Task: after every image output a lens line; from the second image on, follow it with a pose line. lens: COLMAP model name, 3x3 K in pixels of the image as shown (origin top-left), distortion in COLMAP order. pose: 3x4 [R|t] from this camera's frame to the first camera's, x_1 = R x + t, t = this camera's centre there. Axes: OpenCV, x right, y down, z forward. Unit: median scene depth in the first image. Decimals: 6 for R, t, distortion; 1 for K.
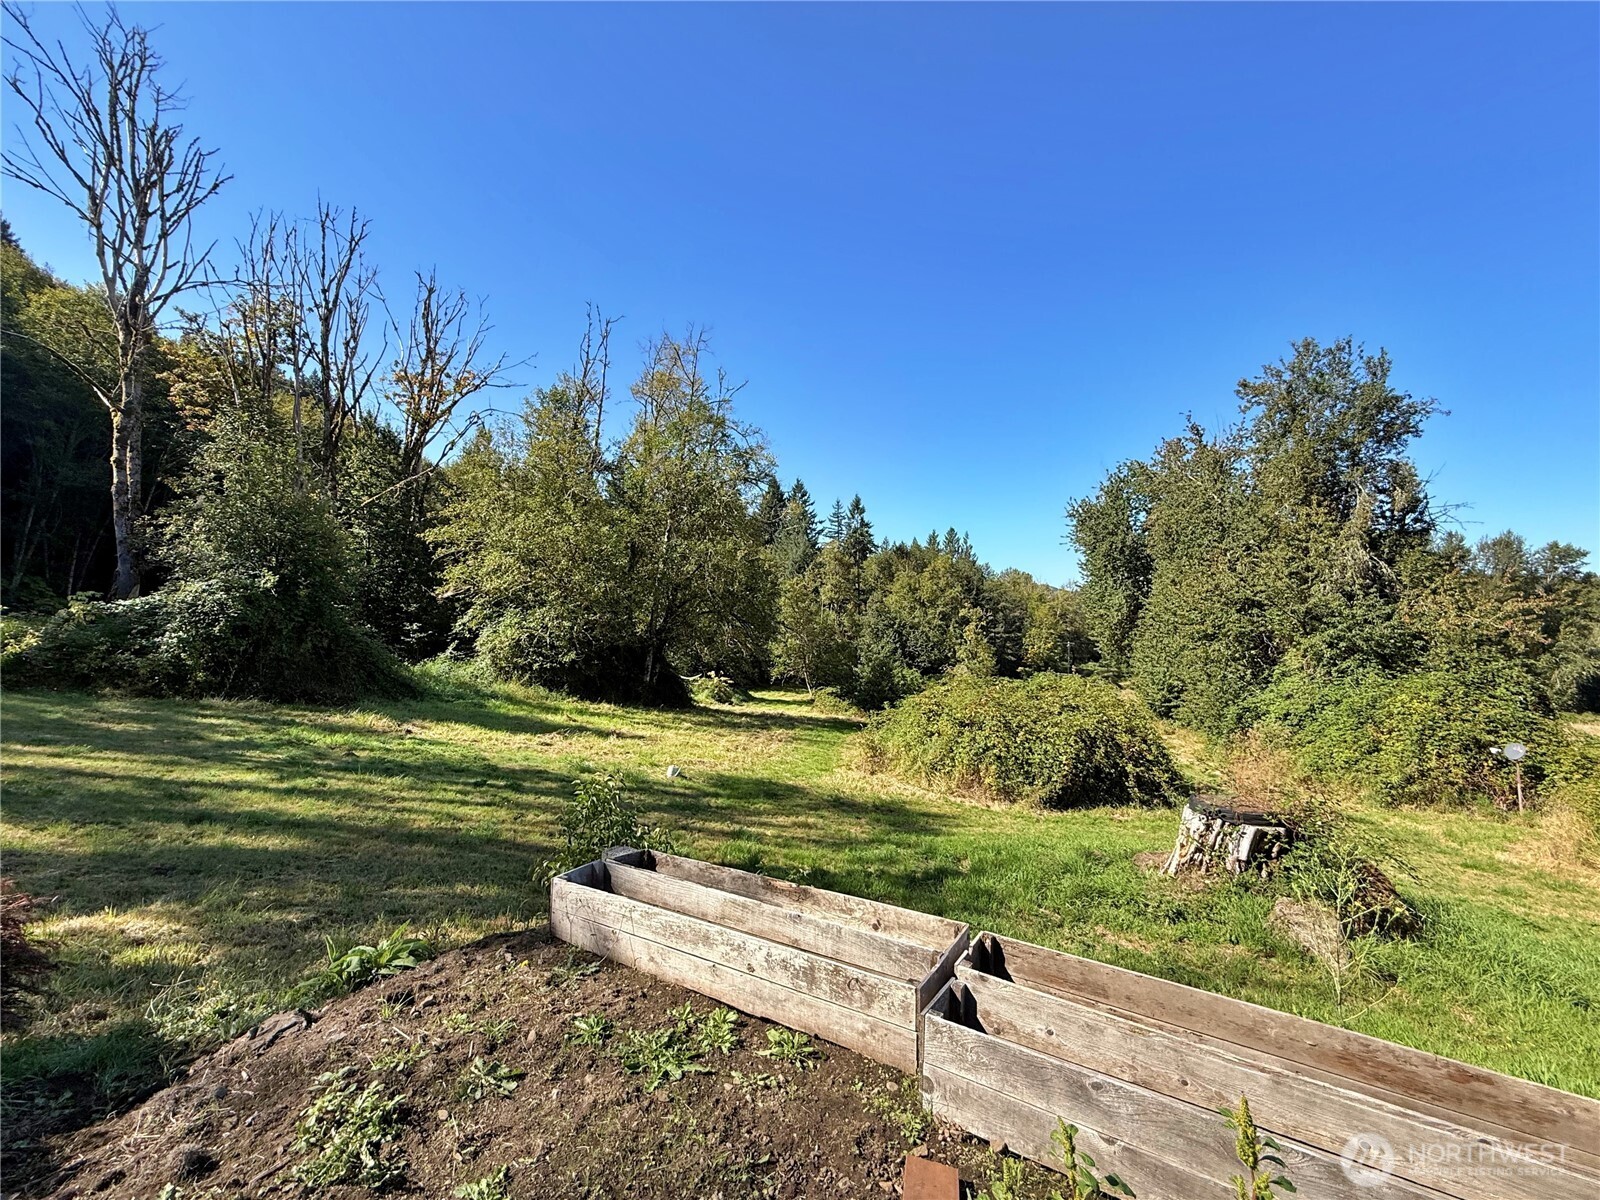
lens RADIAL K [[639.1, 0, 795.9], [0, 639.1, 600.1], [0, 0, 1]] dist [0.000817, -0.000466]
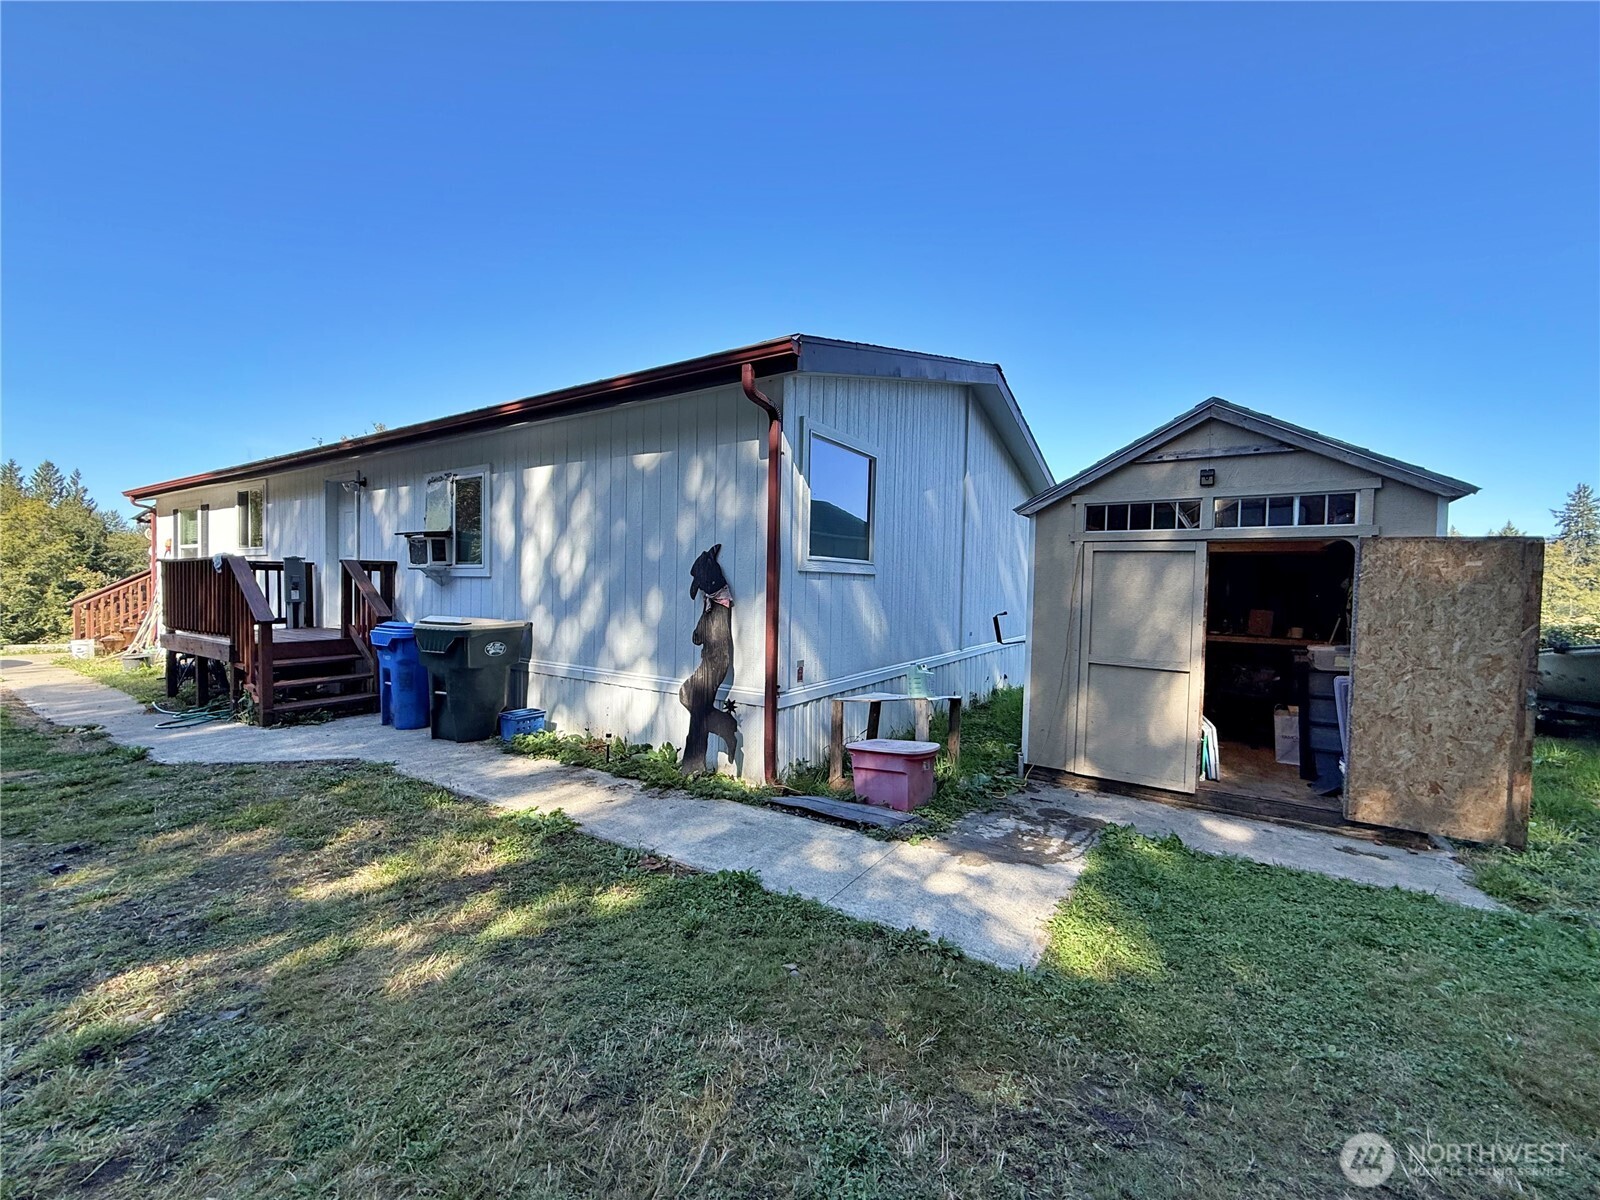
lens RADIAL K [[639.1, 0, 800.5], [0, 639.1, 601.6], [0, 0, 1]] dist [0.000817, -0.000466]
pose [[0.442286, -0.009433, 0.896825, -0.183294], [-0.042792, 0.998584, 0.031606, -0.038658], [-0.895853, -0.052356, 0.441256, -0.609661]]
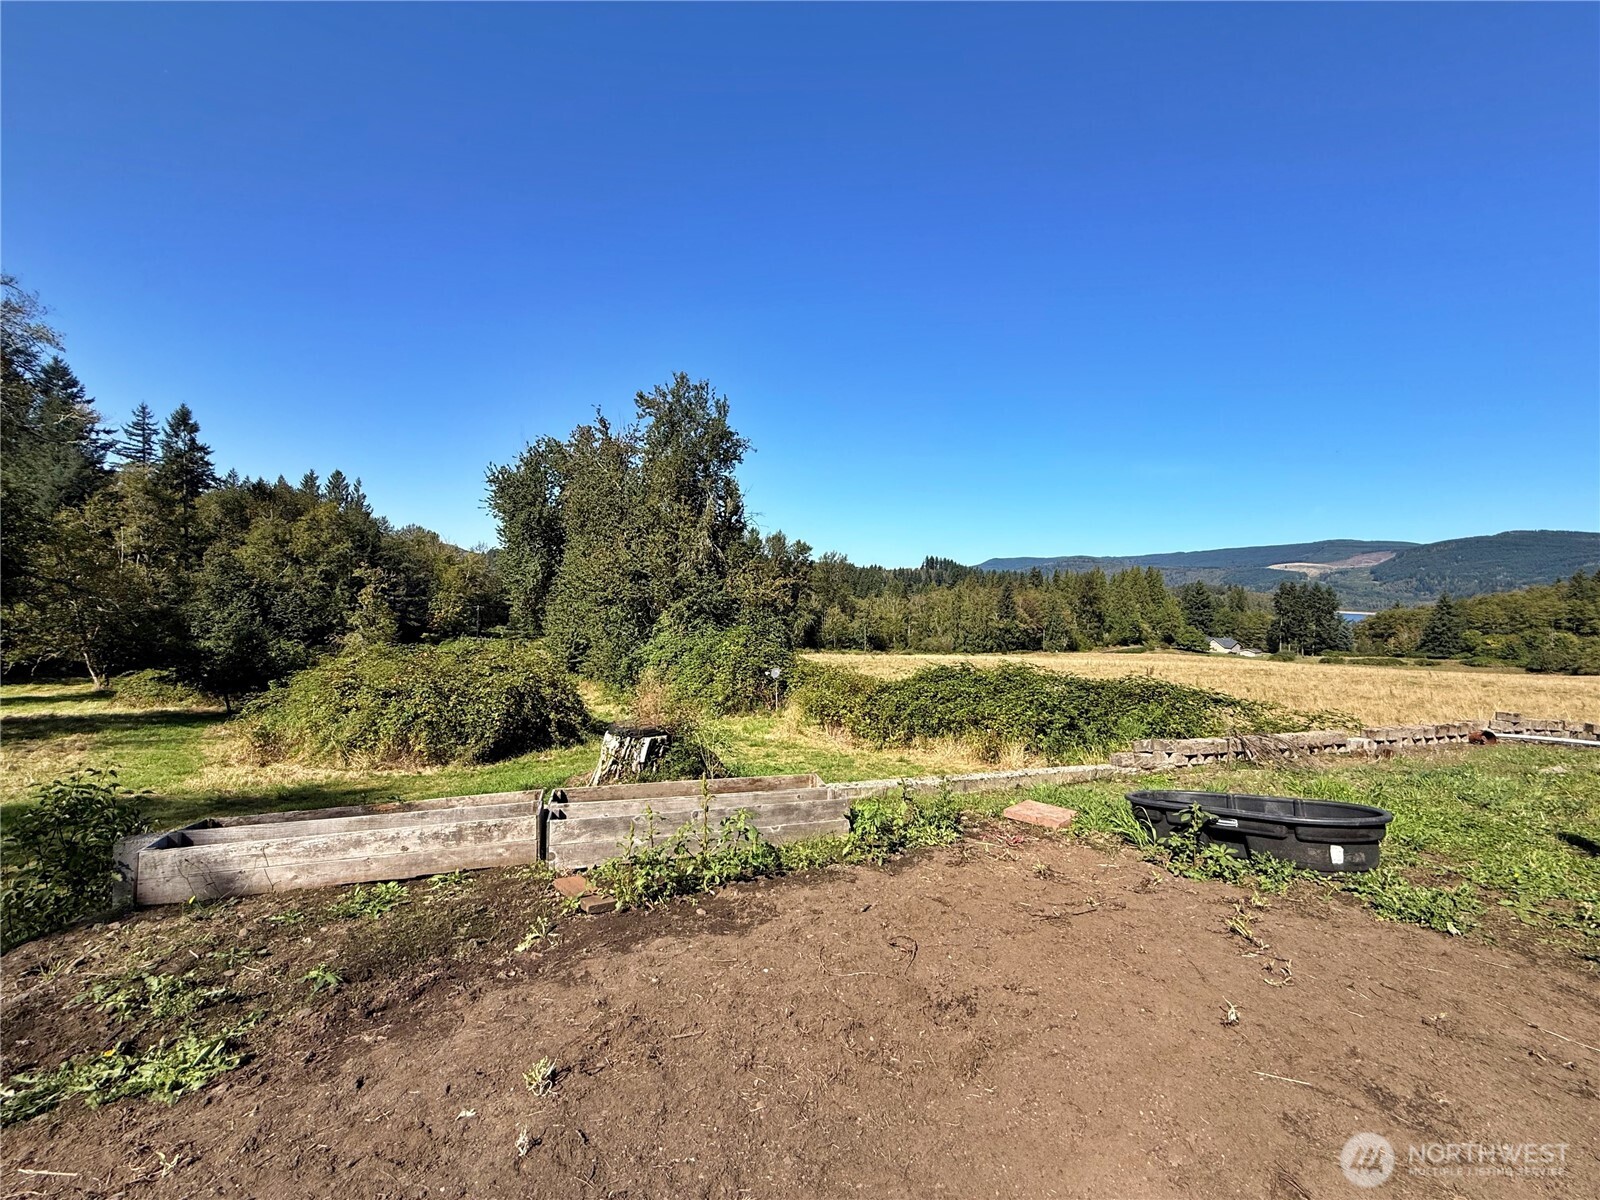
lens RADIAL K [[639.1, 0, 800.1], [0, 639.1, 597.9], [0, 0, 1]] dist [0.000817, -0.000466]
pose [[0.640666, 0.003906, 0.767810, -0.045690], [-0.045335, 0.998435, 0.032749, -0.005053], [-0.766480, -0.055790, 0.639841, -0.041976]]
